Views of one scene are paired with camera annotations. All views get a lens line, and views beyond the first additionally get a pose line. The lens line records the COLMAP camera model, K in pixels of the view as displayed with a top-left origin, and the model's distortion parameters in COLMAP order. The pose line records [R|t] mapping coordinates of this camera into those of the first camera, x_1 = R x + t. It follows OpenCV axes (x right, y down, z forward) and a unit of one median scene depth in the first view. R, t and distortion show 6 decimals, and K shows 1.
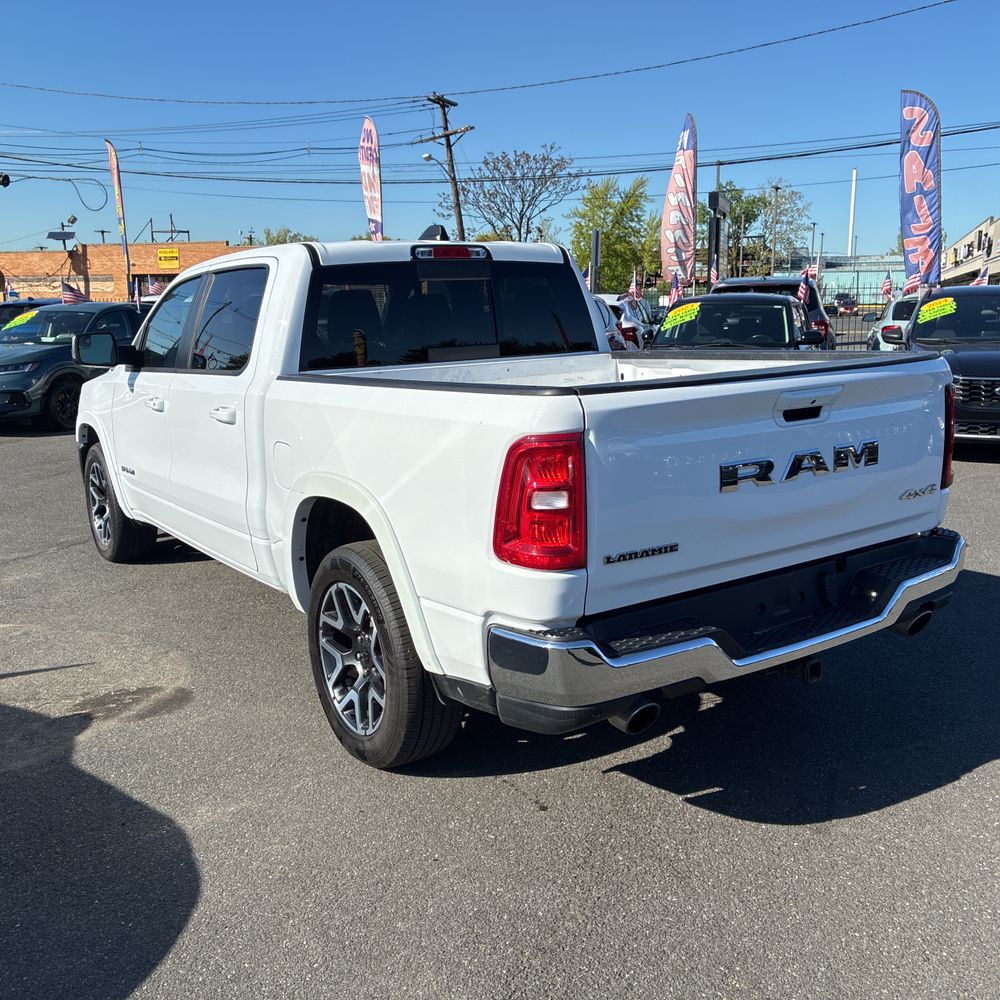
lens RADIAL K [[1016.6, 0, 510.2], [0, 1016.6, 483.3], [0, 0, 1]] dist [0.025358, 0.000000]
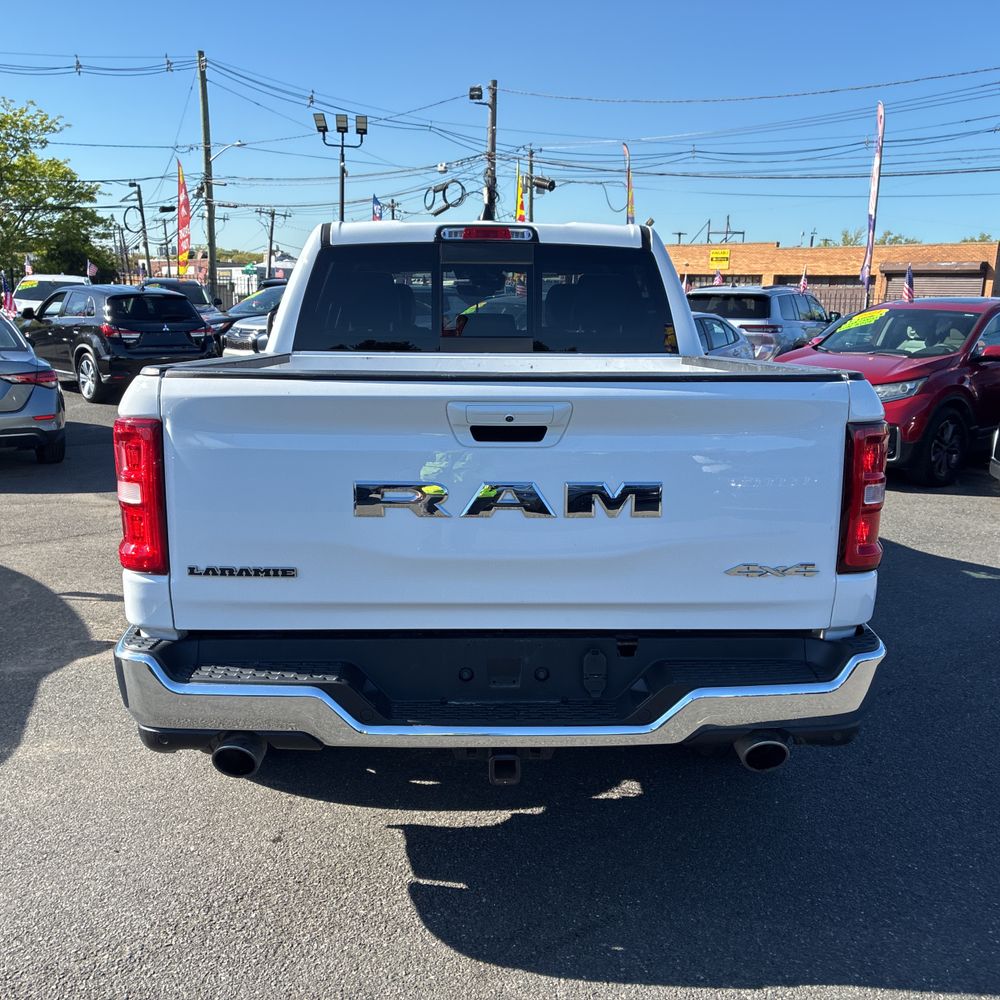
lens RADIAL K [[1016.6, 0, 493.5], [0, 1016.6, 506.1], [0, 0, 1]] dist [0.025358, 0.000000]
pose [[0.842765, 0.140666, -0.519576, 0.471697], [-0.131123, 0.989823, 0.055294, -0.038146], [0.522066, 0.021528, 0.852633, 0.242596]]
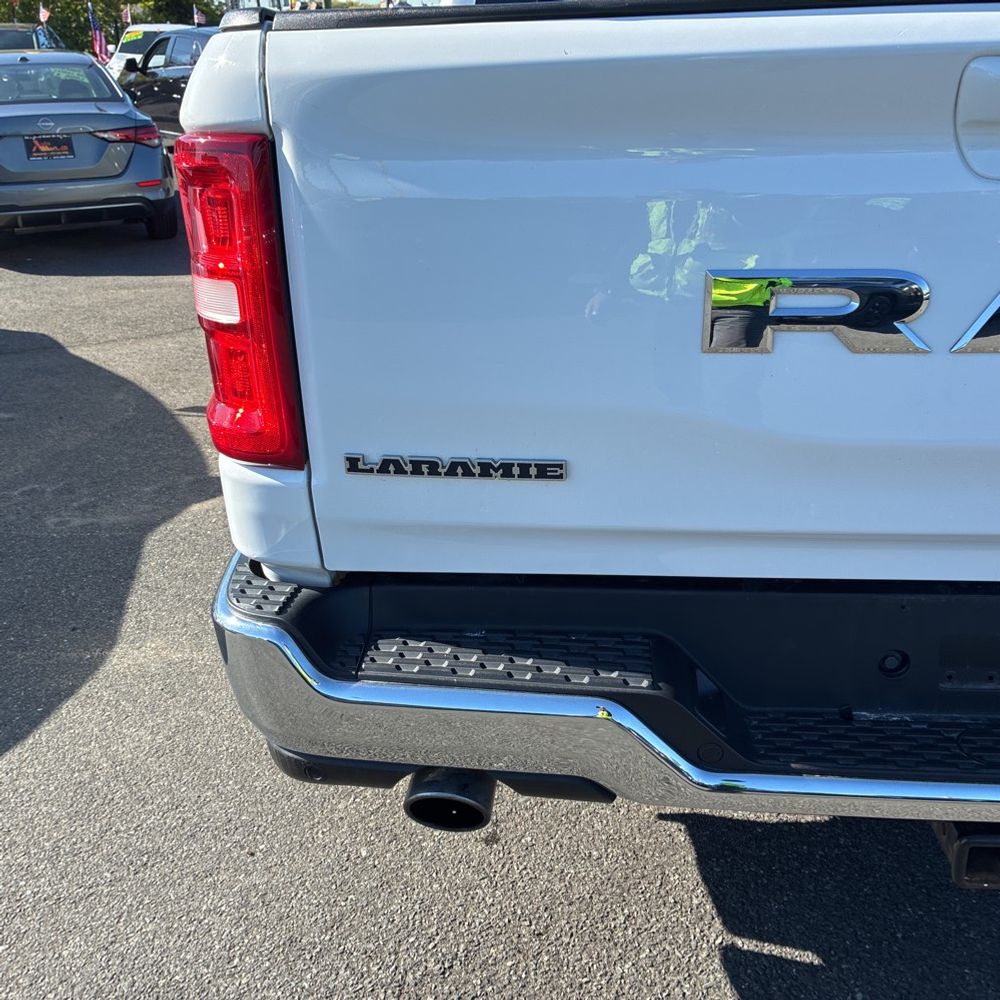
lens RADIAL K [[1016.6, 0, 517.4], [0, 1016.6, 502.5], [0, 0, 1]] dist [0.025358, 0.000000]
pose [[0.788304, 0.257956, -0.558601, 0.241900], [-0.114842, 0.953605, 0.278297, -0.021378], [0.604473, -0.155232, 0.781355, 0.441203]]
